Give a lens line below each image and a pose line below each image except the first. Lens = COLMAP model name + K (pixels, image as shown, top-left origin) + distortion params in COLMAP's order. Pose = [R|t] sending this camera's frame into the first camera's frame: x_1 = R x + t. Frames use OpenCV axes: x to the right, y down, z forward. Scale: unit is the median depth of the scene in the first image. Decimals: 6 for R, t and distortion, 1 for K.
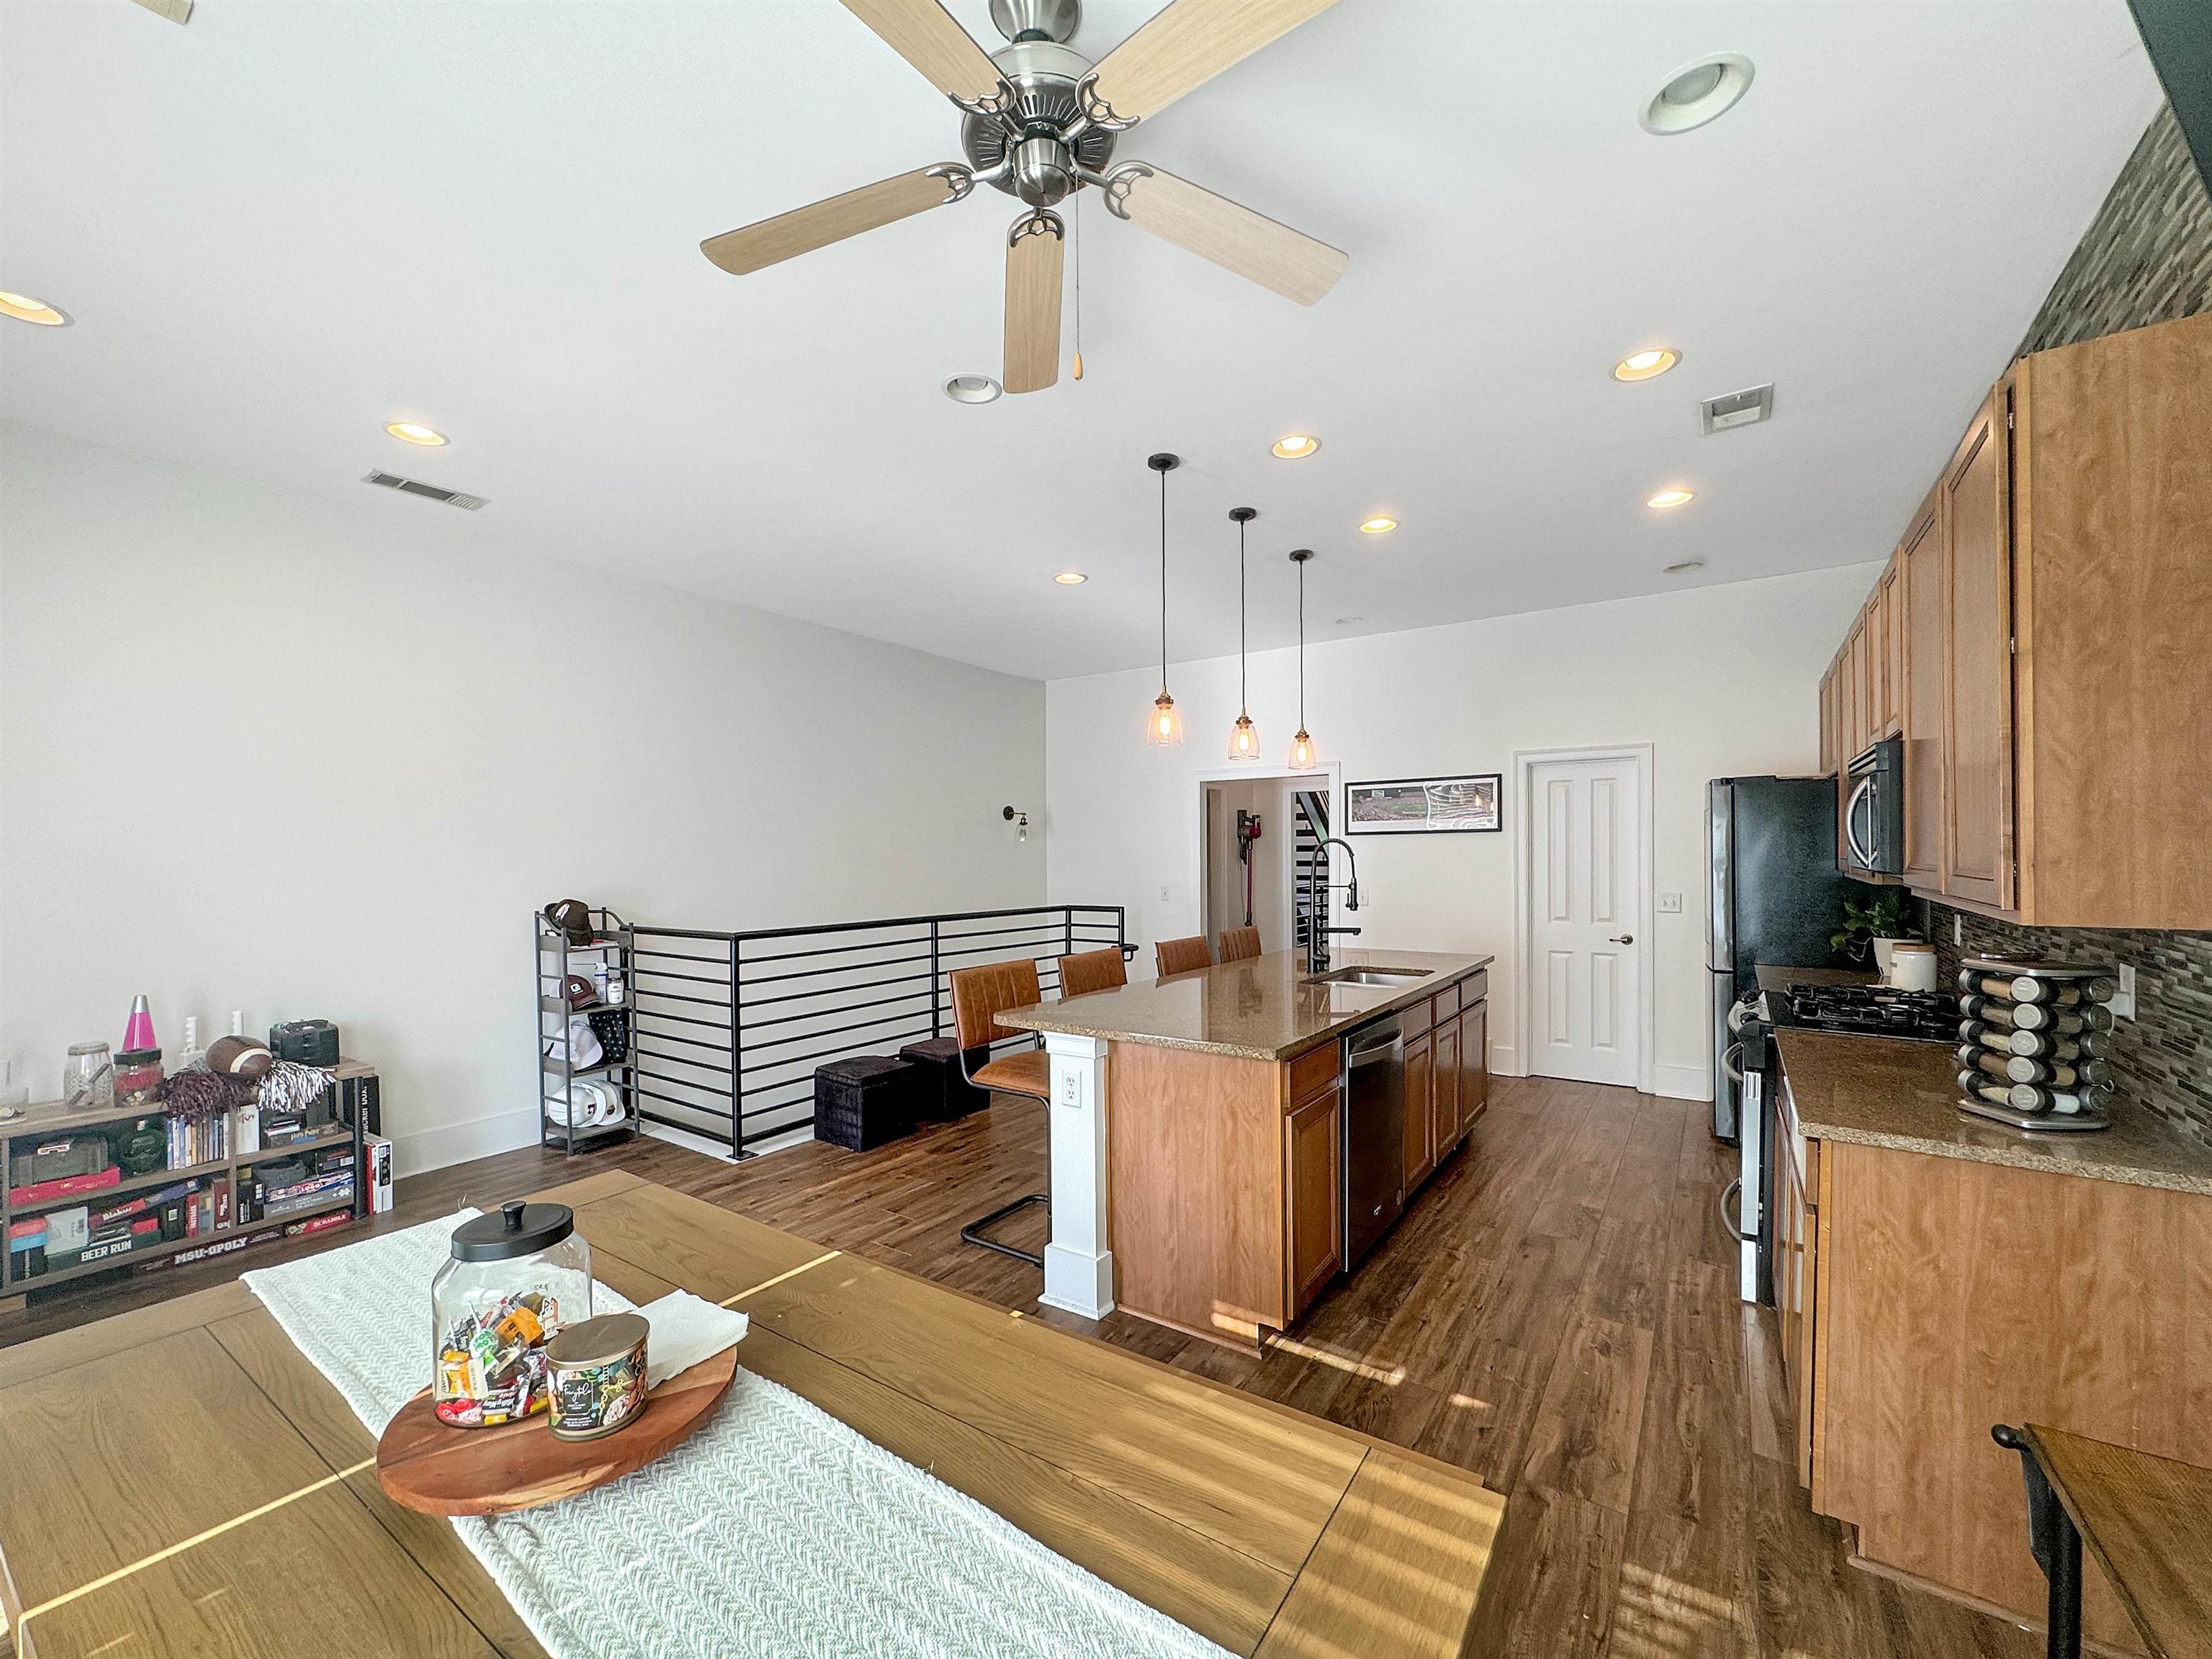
lens RADIAL K [[899.0, 0, 1091.6], [0, 899.0, 847.0], [0, 0, 1]] dist [-0.000355, 0.000747]
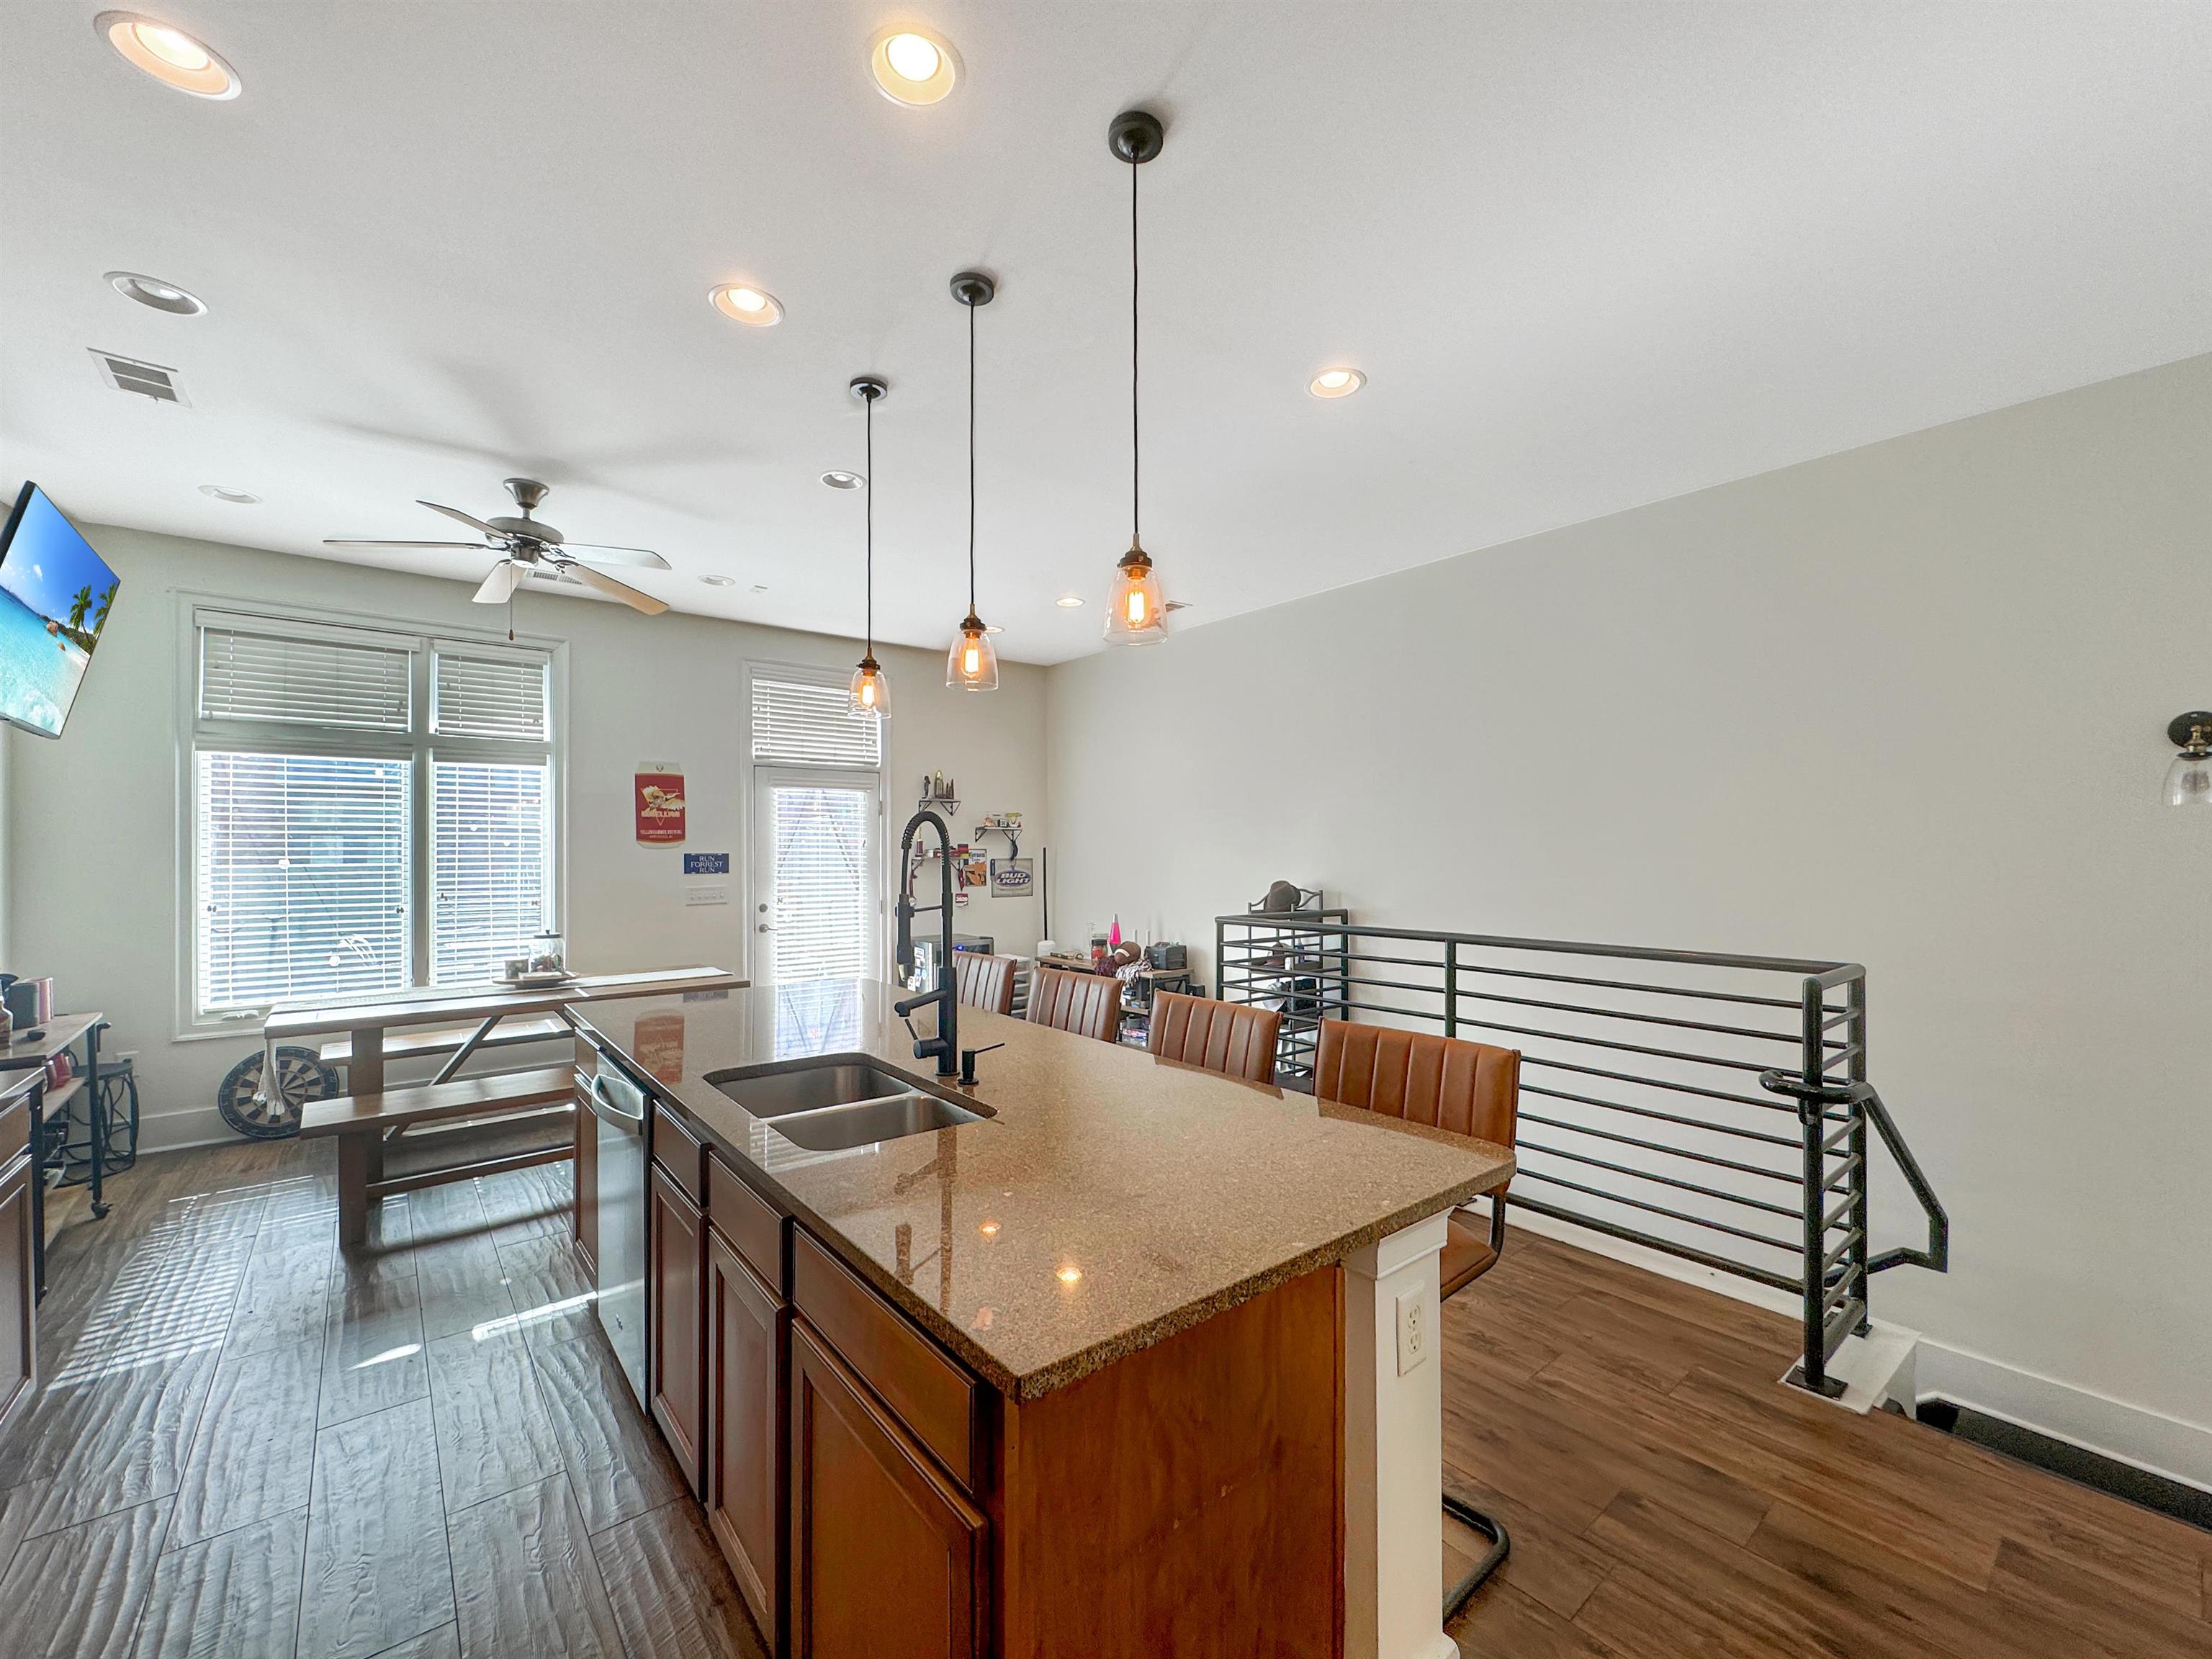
lens RADIAL K [[899.0, 0, 1078.9], [0, 899.0, 838.1], [0, 0, 1]] dist [-0.000355, 0.000747]
pose [[-0.288746, -0.006376, -0.957384, 0.815926], [0.012418, 0.999869, -0.010404, 0.013685], [0.957325, -0.014893, -0.288629, 1.382831]]
